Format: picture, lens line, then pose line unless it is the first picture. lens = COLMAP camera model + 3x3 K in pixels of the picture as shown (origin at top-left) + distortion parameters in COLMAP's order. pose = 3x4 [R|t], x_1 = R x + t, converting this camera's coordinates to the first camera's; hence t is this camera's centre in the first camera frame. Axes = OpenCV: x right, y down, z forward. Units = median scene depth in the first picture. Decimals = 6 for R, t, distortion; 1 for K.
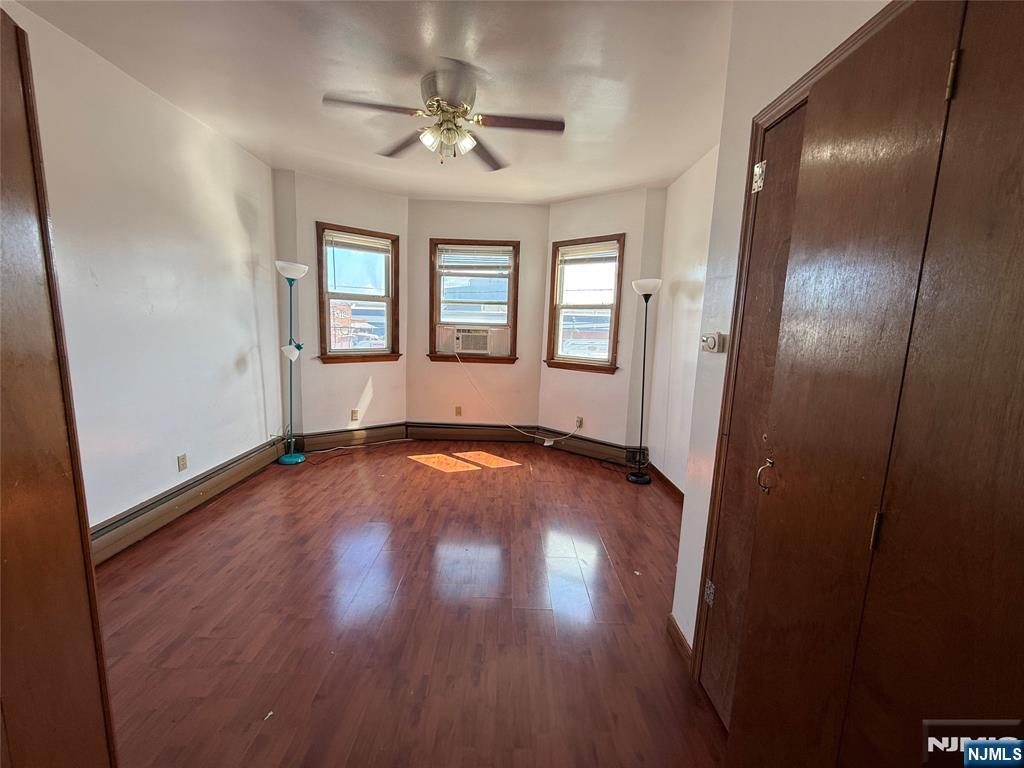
lens RADIAL K [[415.8, 0, 512.8], [0, 415.8, 380.8], [0, 0, 1]] dist [-0.001805, 0.000207]
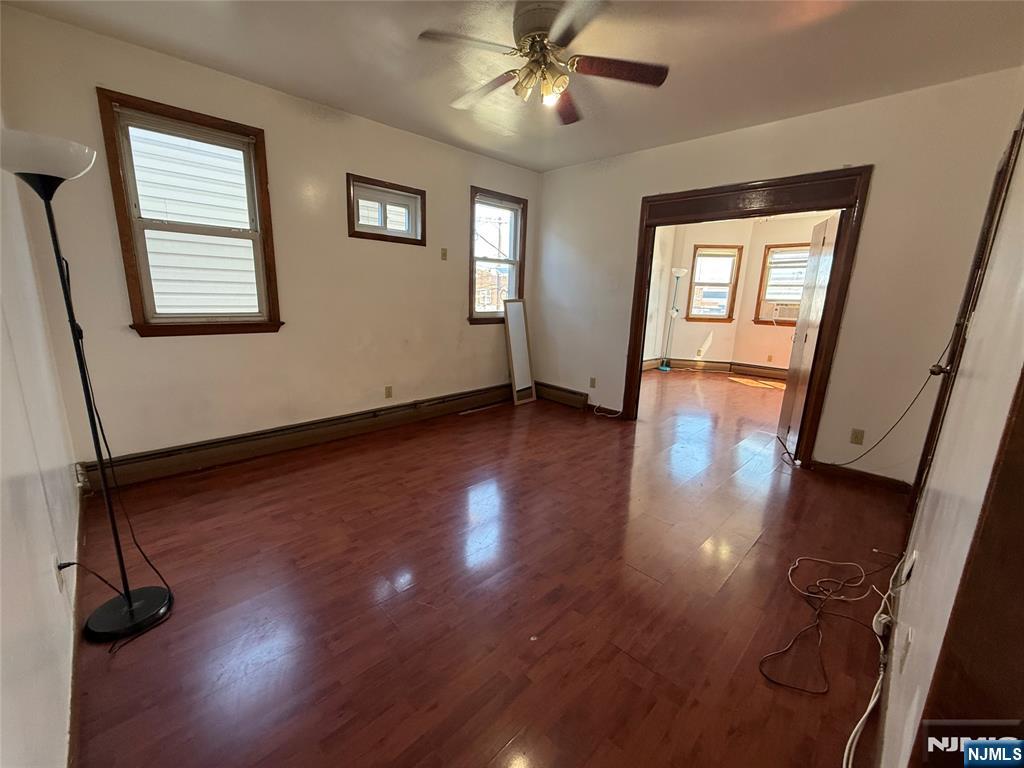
lens RADIAL K [[415.8, 0, 502.8], [0, 415.8, 383.3], [0, 0, 1]] dist [-0.001805, 0.000207]
pose [[0.689693, 0.137153, -0.710994, 0.304206], [-0.108744, 0.990381, 0.085562, 0.147667], [0.715890, 0.018305, 0.697973, -0.794595]]
